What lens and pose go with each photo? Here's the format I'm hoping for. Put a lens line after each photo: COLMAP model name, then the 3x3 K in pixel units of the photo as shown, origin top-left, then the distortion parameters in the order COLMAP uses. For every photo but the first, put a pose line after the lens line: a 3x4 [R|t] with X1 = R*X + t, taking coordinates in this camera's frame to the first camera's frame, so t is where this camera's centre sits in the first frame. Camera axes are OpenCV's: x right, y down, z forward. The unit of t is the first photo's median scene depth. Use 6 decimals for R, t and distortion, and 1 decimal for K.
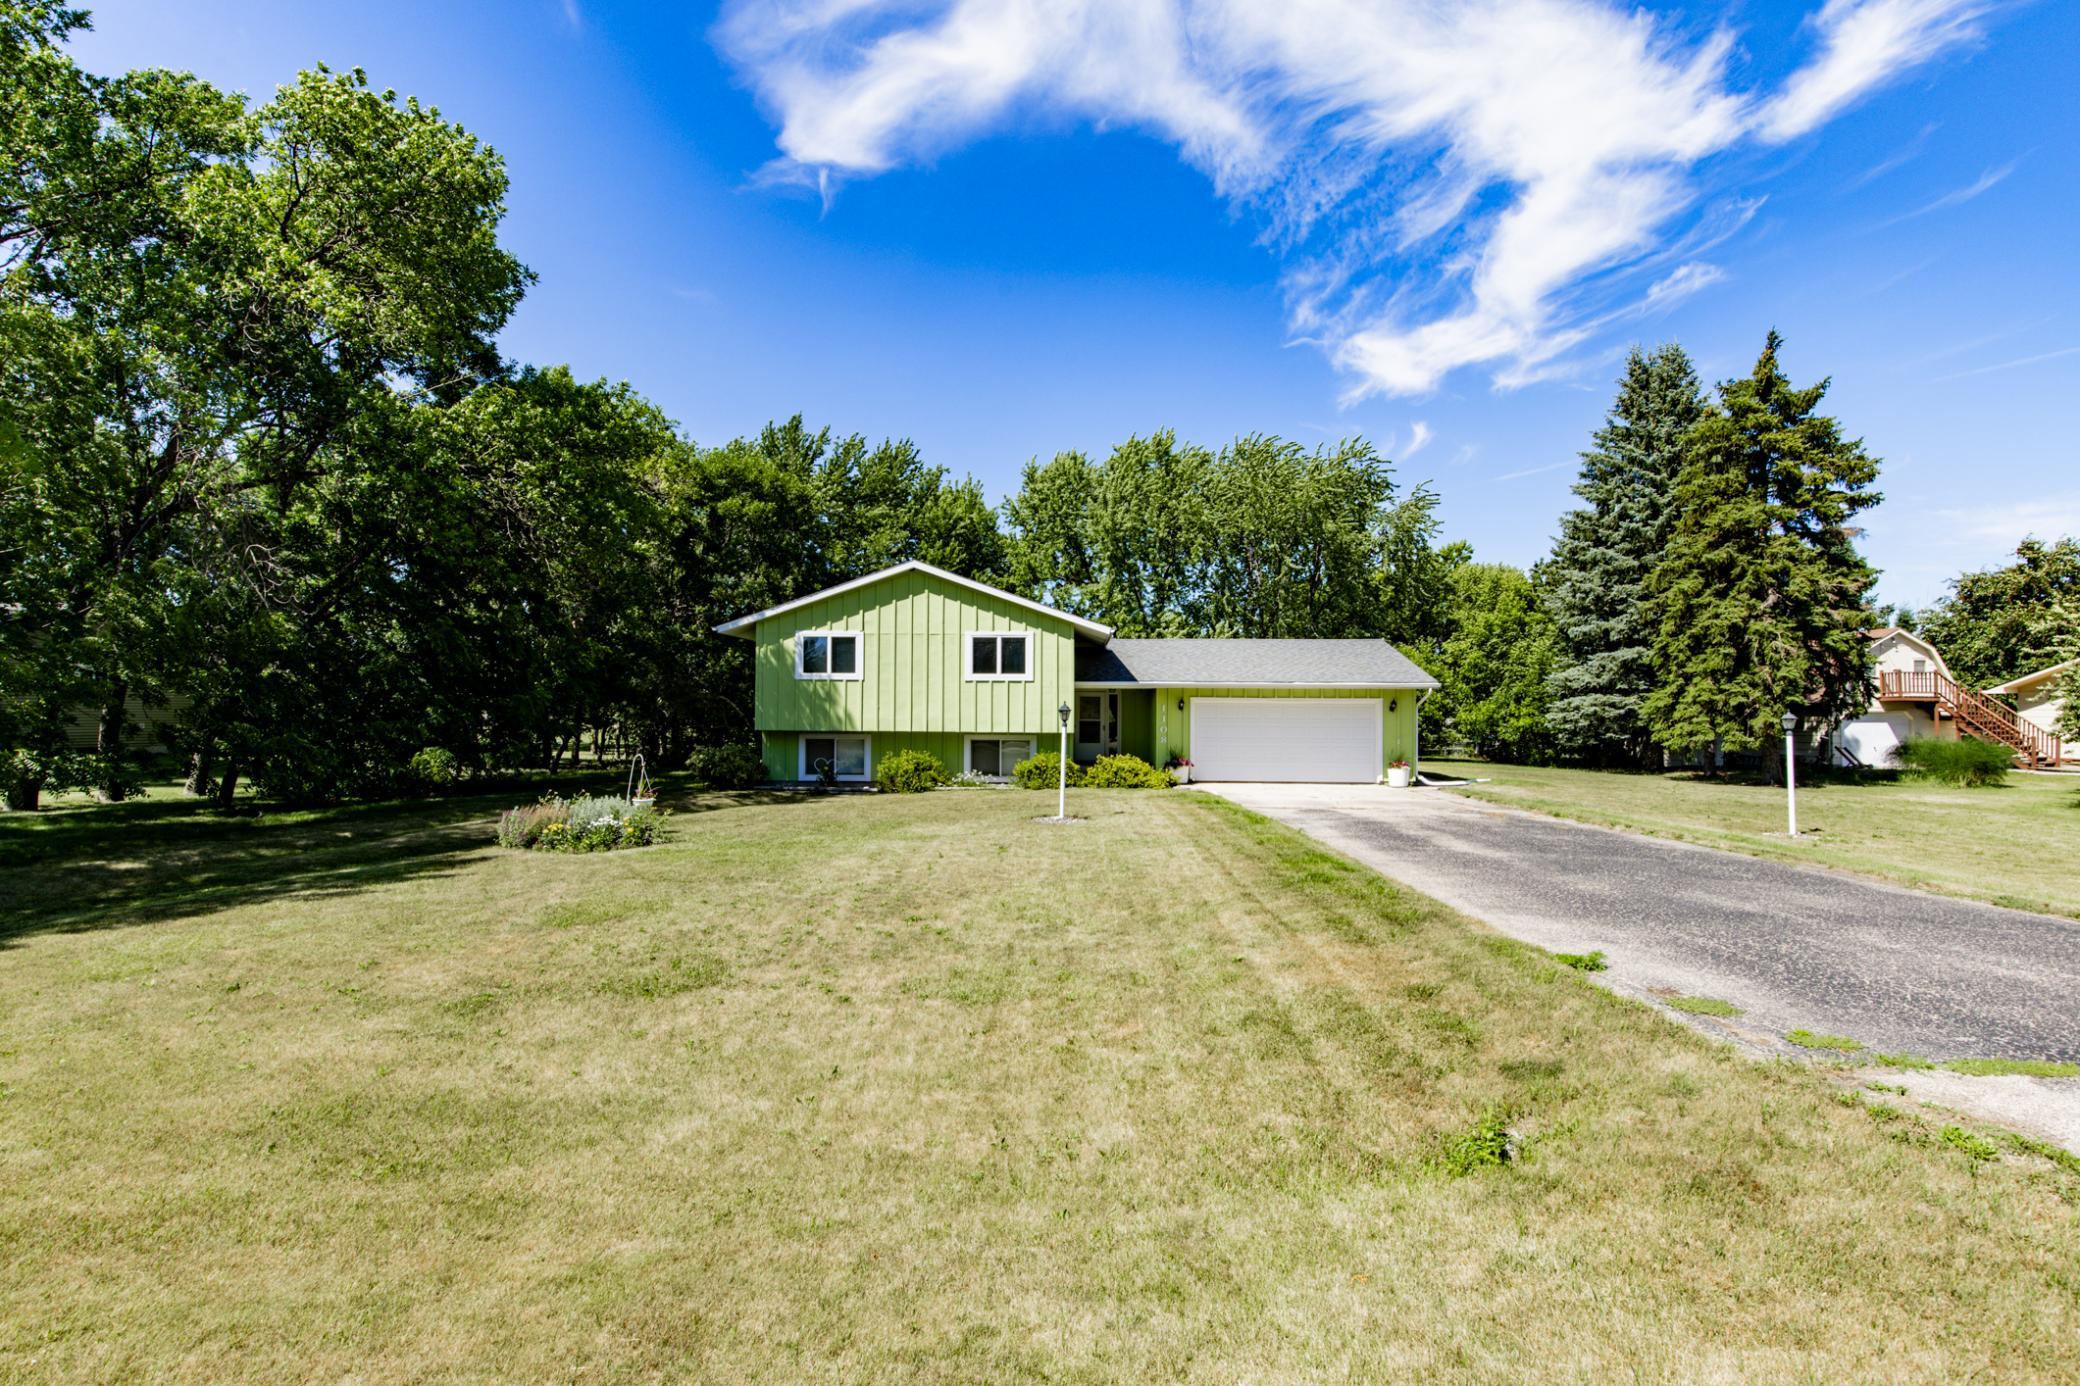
lens RADIAL K [[957.9, 0, 1021.6], [0, 957.9, 705.4], [0, 0, 1]] dist [0.010317, -0.000570]
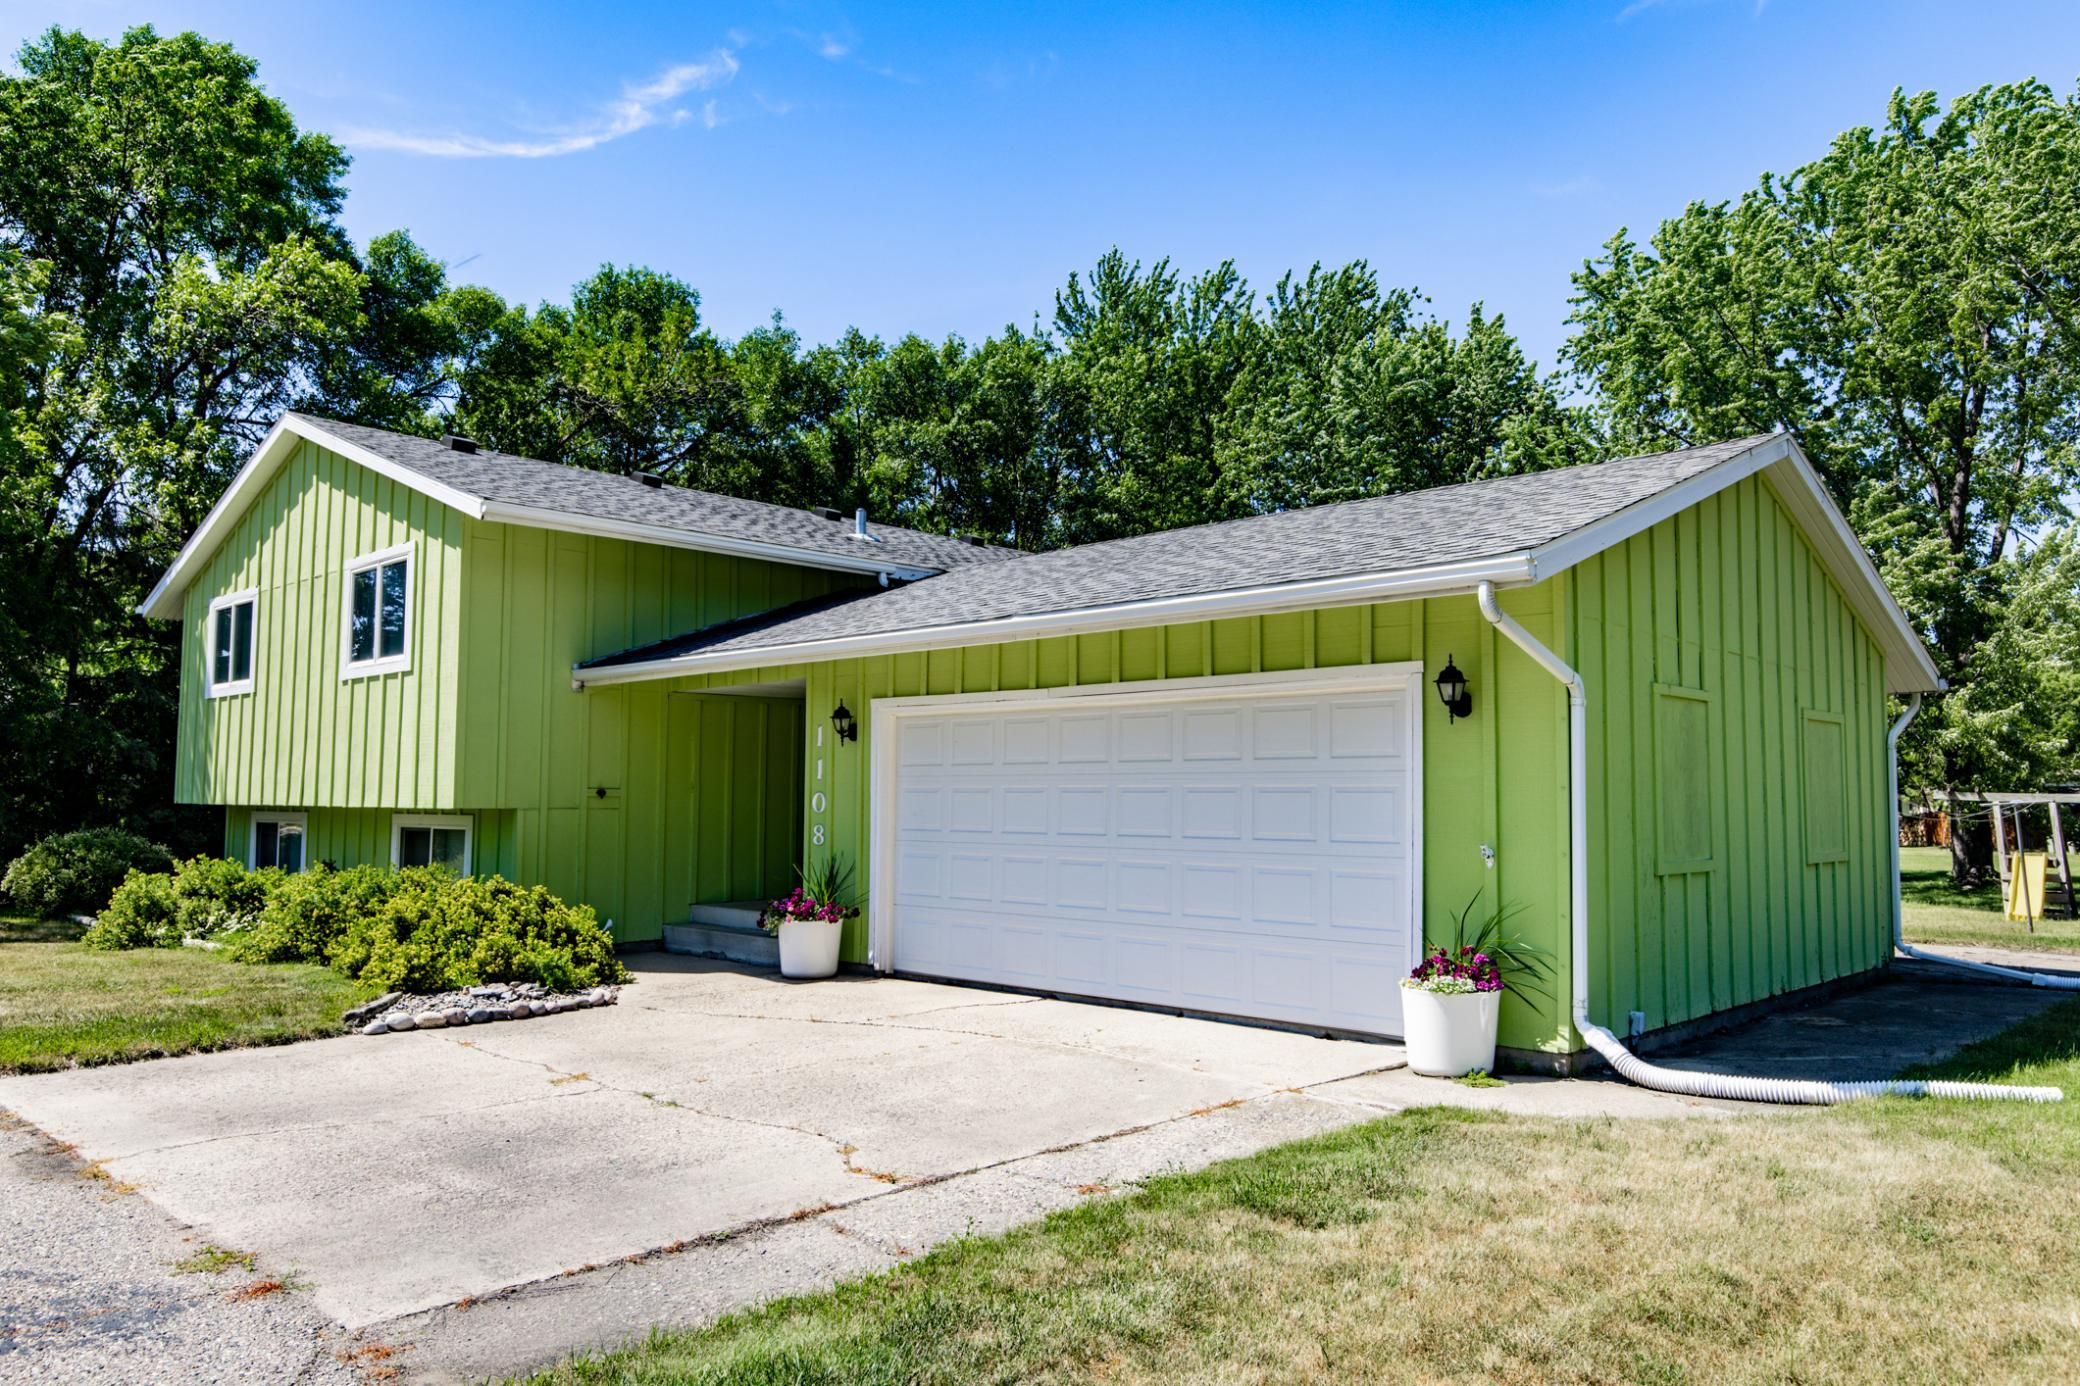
lens RADIAL K [[1420.3, 0, 996.3], [0, 1420.3, 636.4], [0, 0, 1]] dist [-0.001345, 0.000073]
pose [[0.738136, -0.077168, -0.670224, 0.453371], [0.010387, 0.994619, -0.103078, 0.017461], [0.674572, 0.069125, 0.734965, 0.595059]]
